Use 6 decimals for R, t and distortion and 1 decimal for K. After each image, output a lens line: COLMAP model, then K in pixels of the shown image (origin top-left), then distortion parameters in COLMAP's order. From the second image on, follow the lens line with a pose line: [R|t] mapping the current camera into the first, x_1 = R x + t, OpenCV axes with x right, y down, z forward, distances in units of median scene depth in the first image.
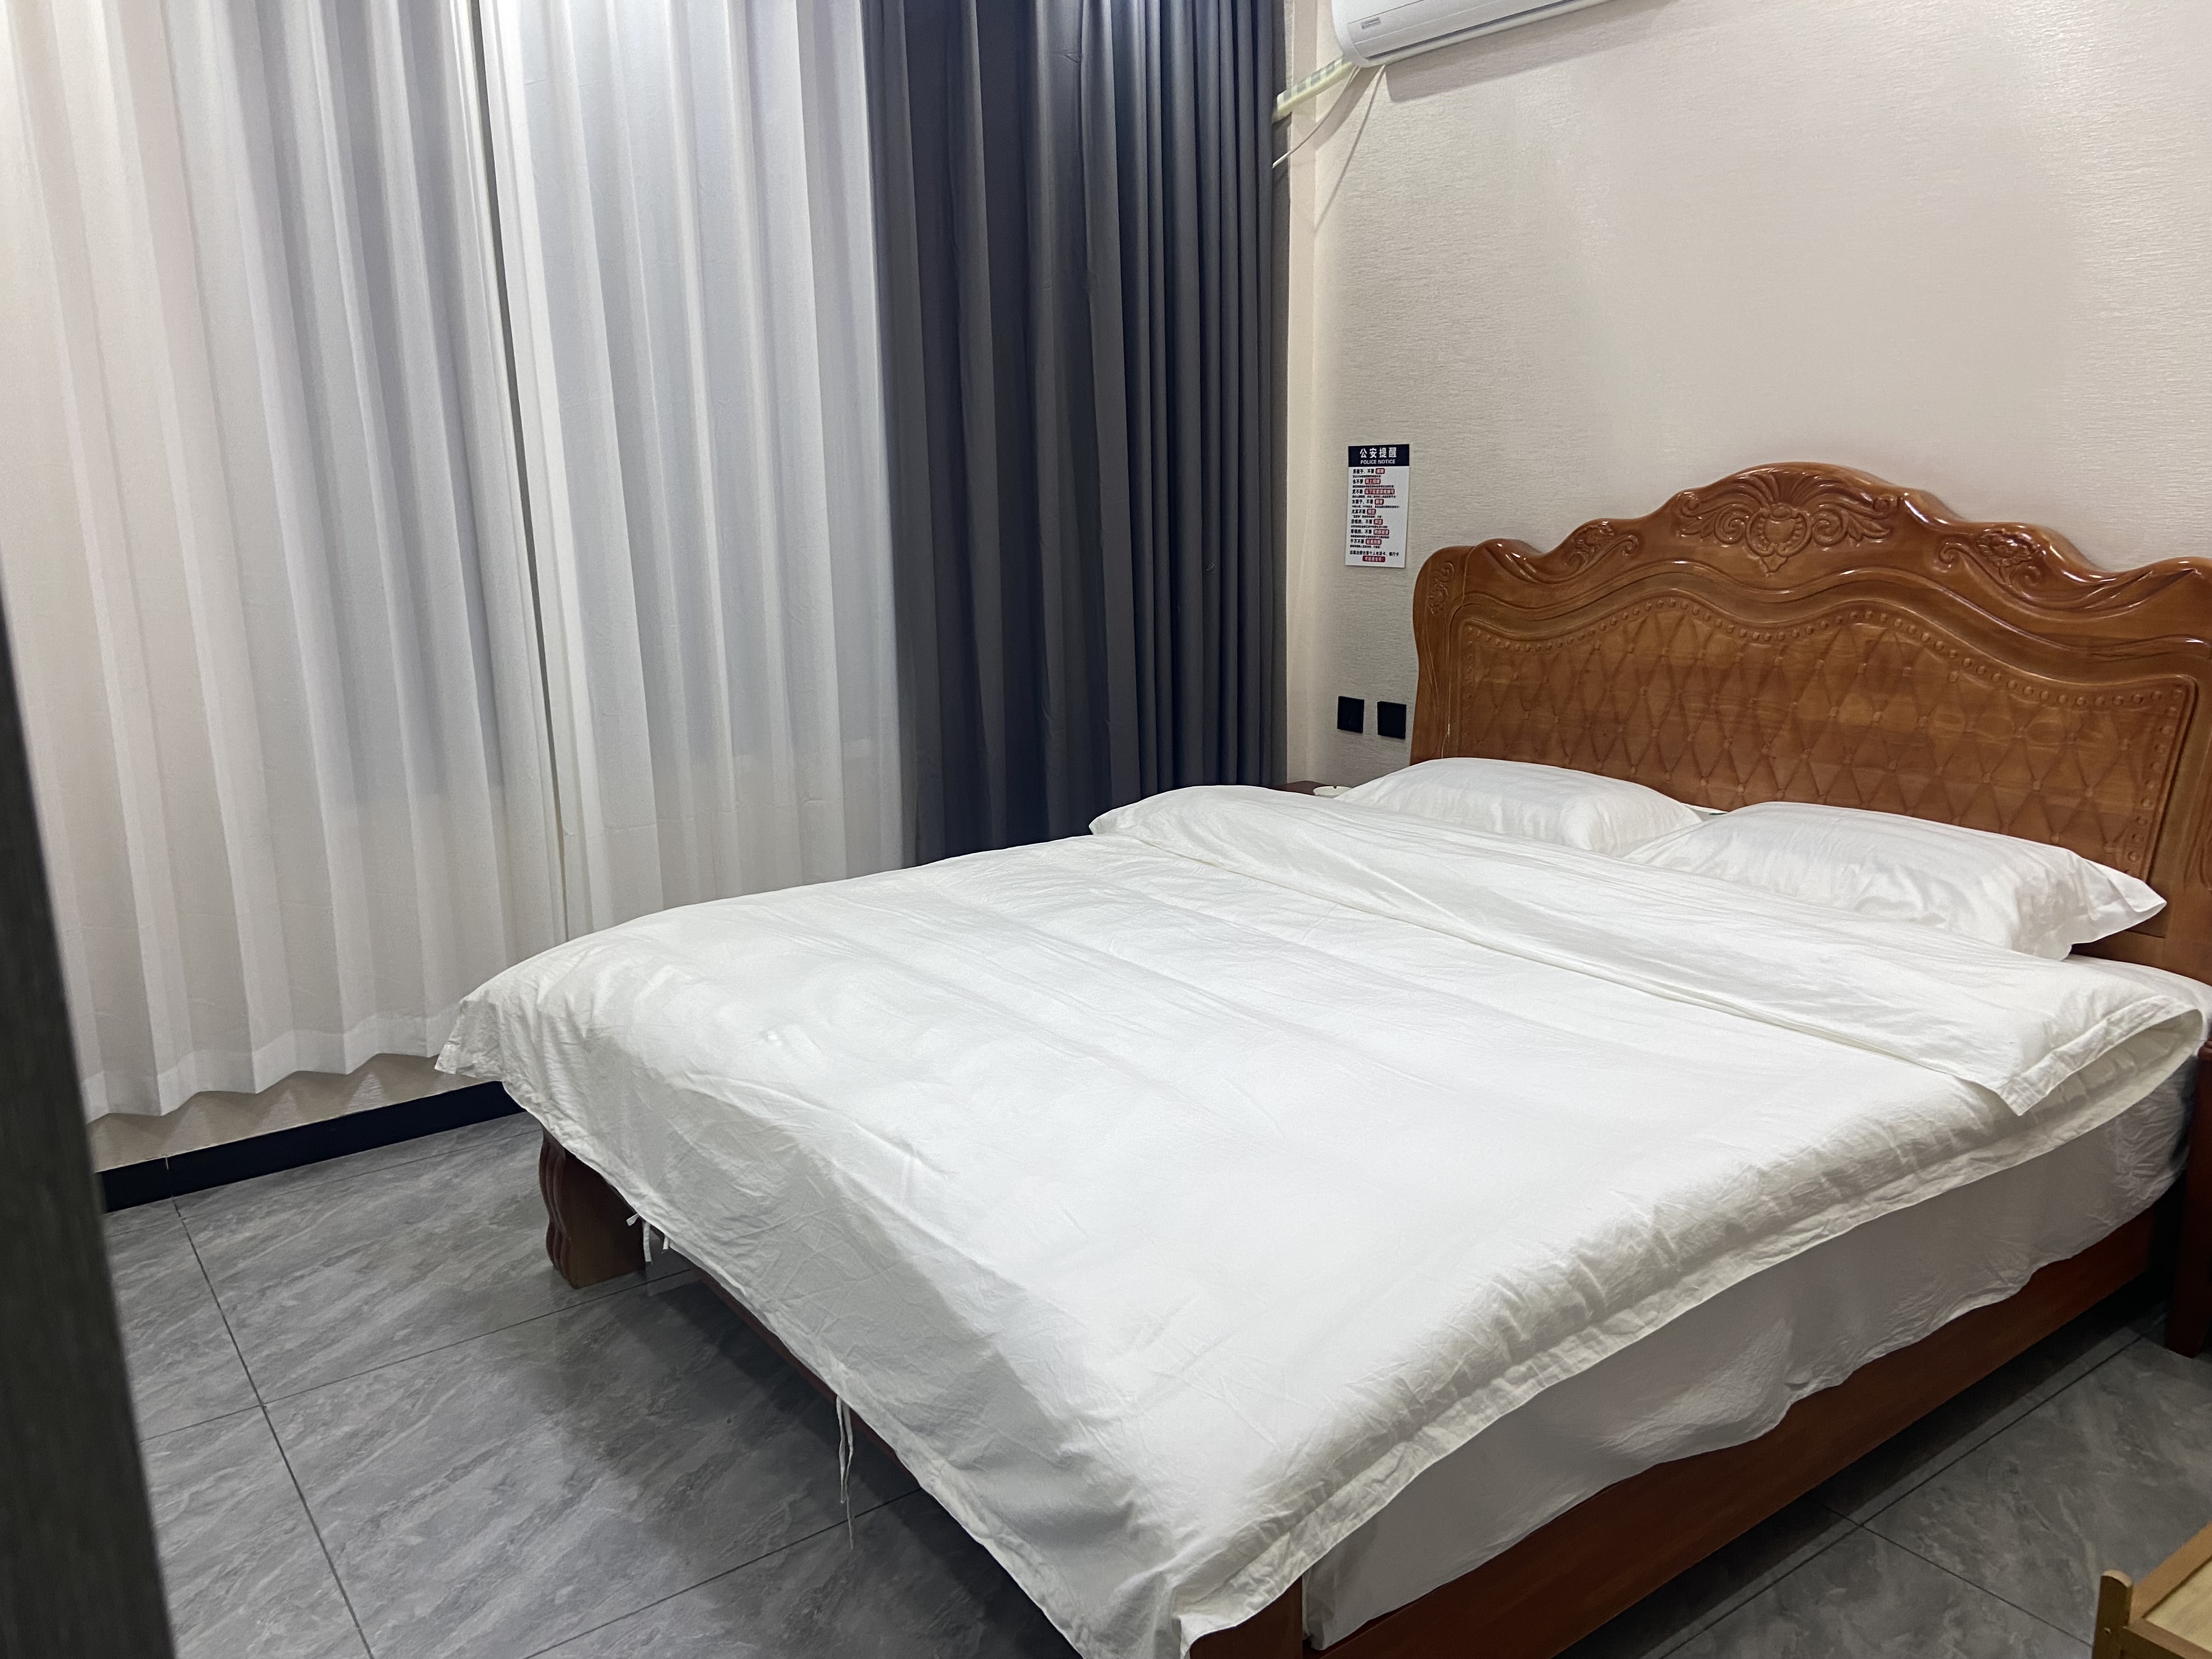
lens RADIAL K [[1669.5, 0, 1095.4], [0, 1669.5, 825.0], [0, 0, 1]] dist [0.125811, -0.159598]
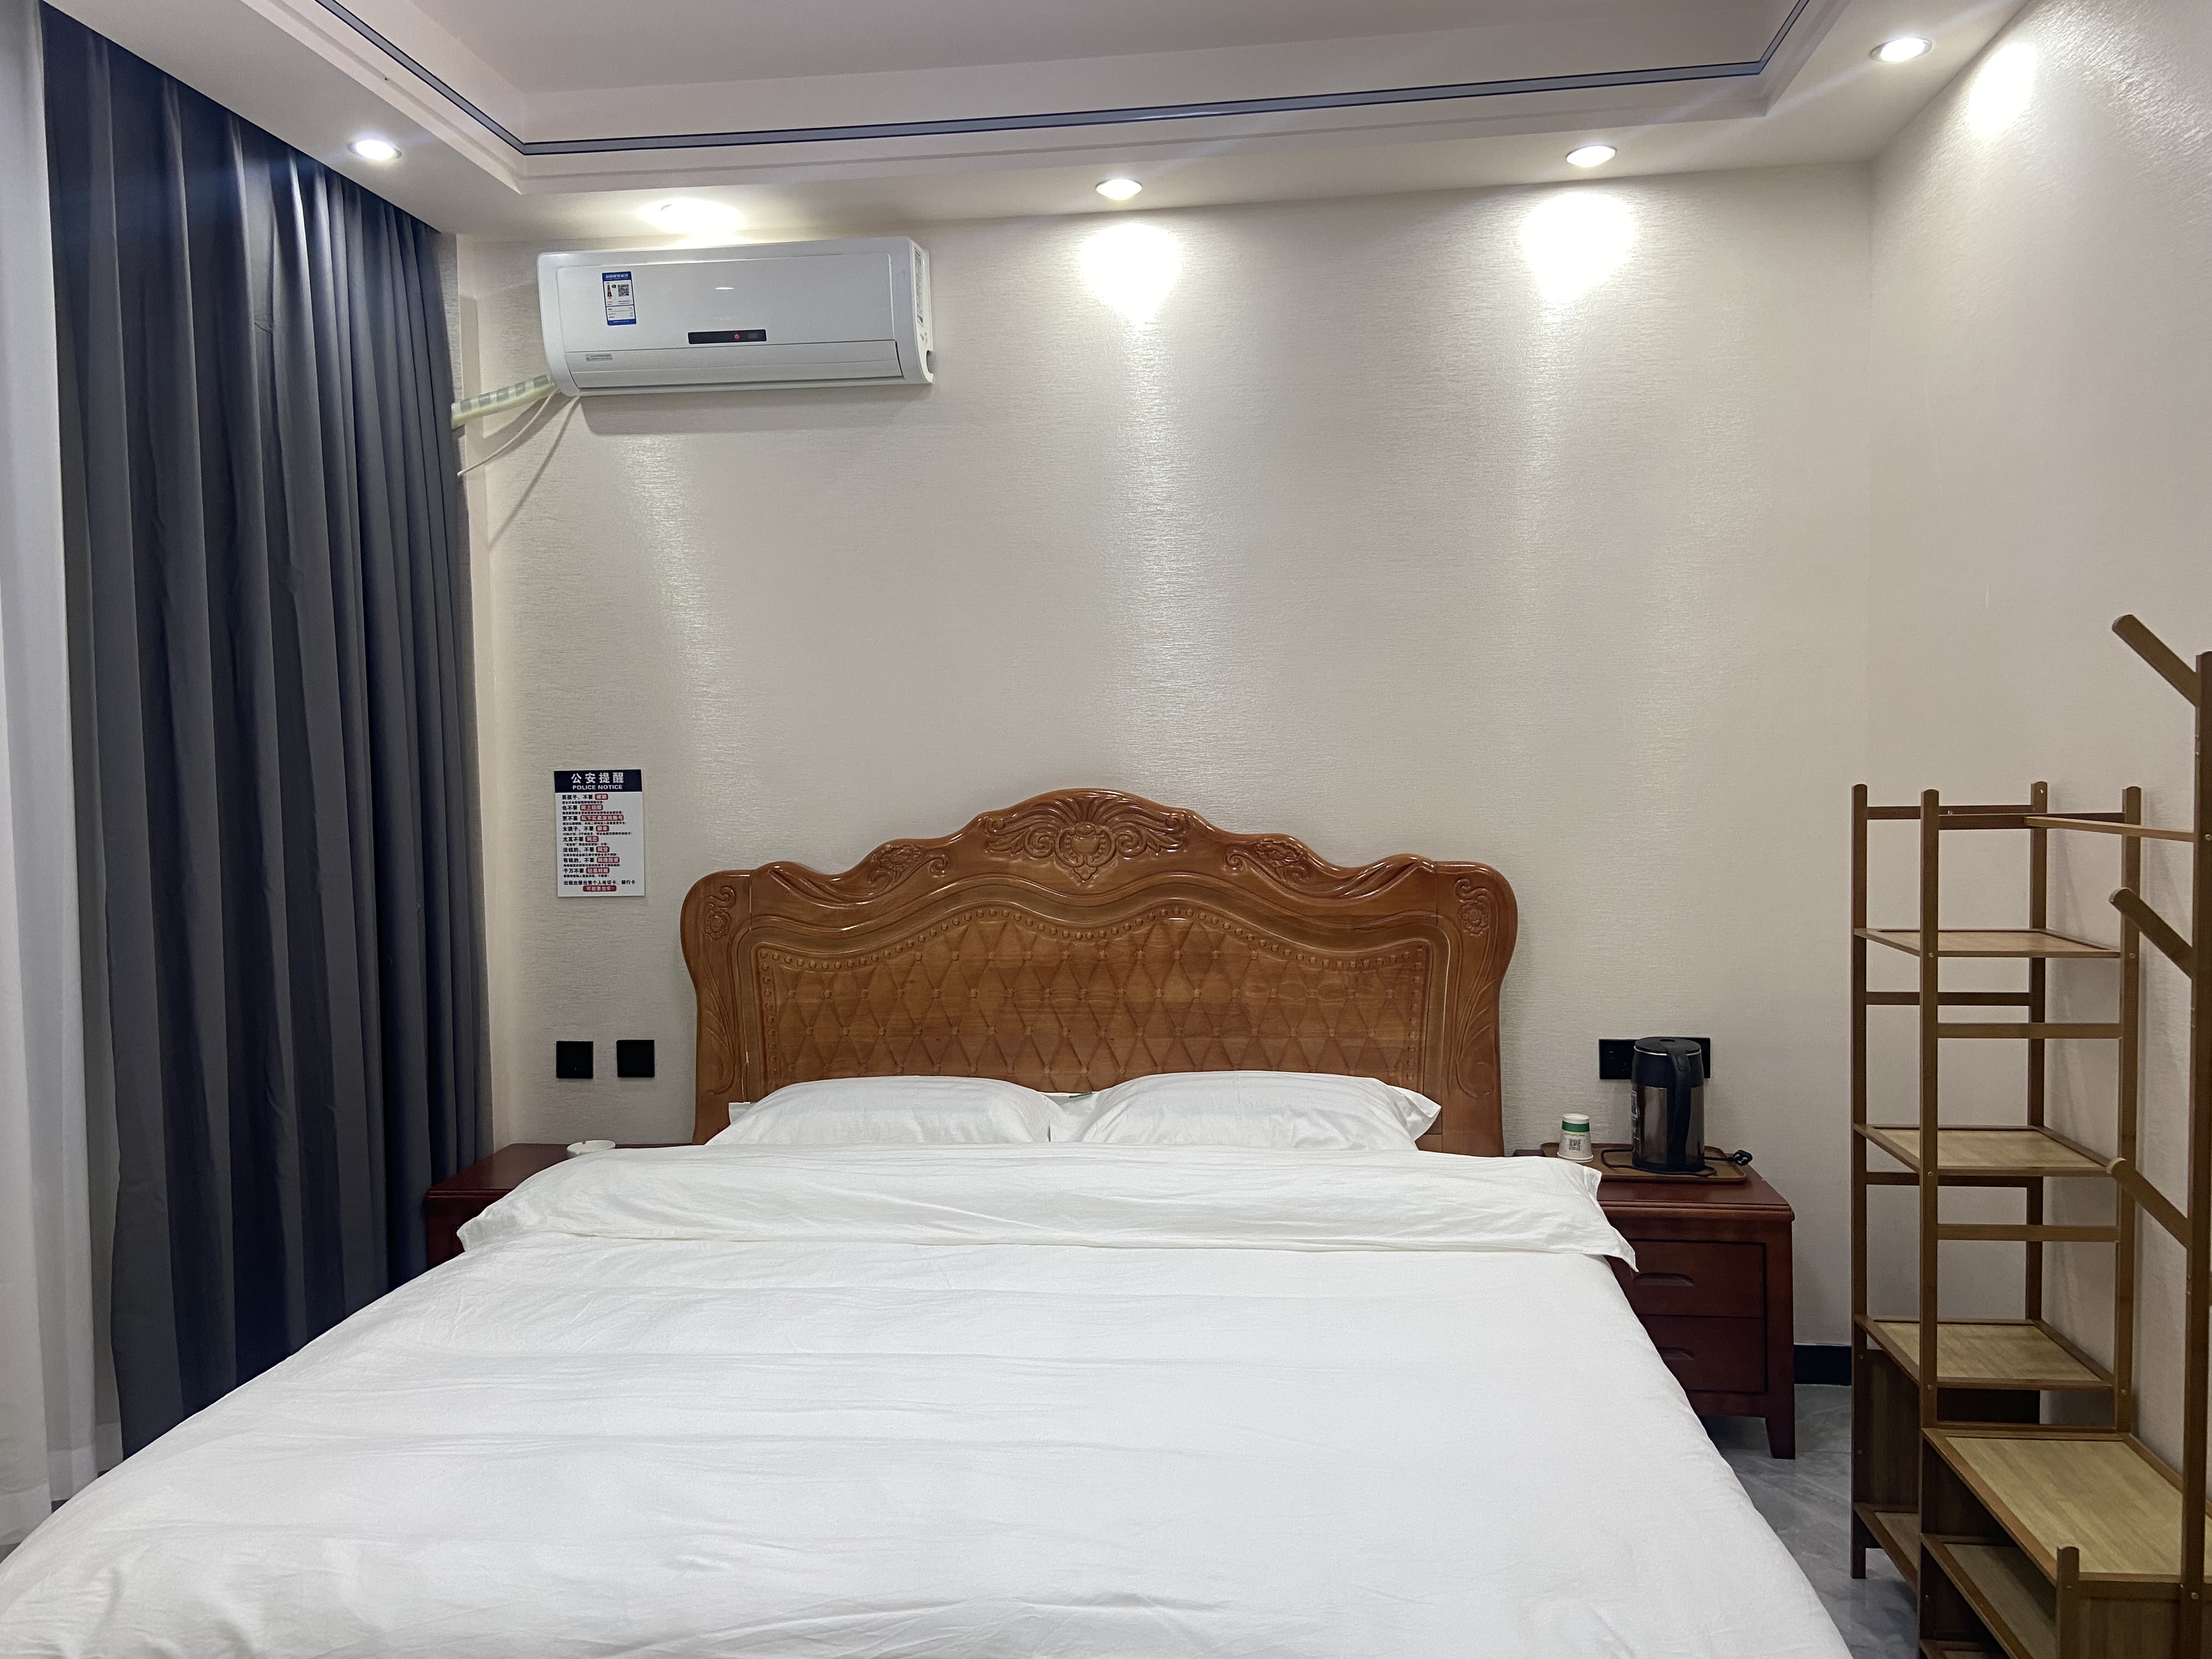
lens RADIAL K [[1669.5, 0, 1095.4], [0, 1669.5, 825.0], [0, 0, 1]] dist [0.125811, -0.159598]
pose [[0.674189, -0.026718, 0.738075, -0.439318], [0.162679, 0.980174, -0.113116, -0.055189], [-0.720420, 0.196331, 0.665169, 0.225679]]
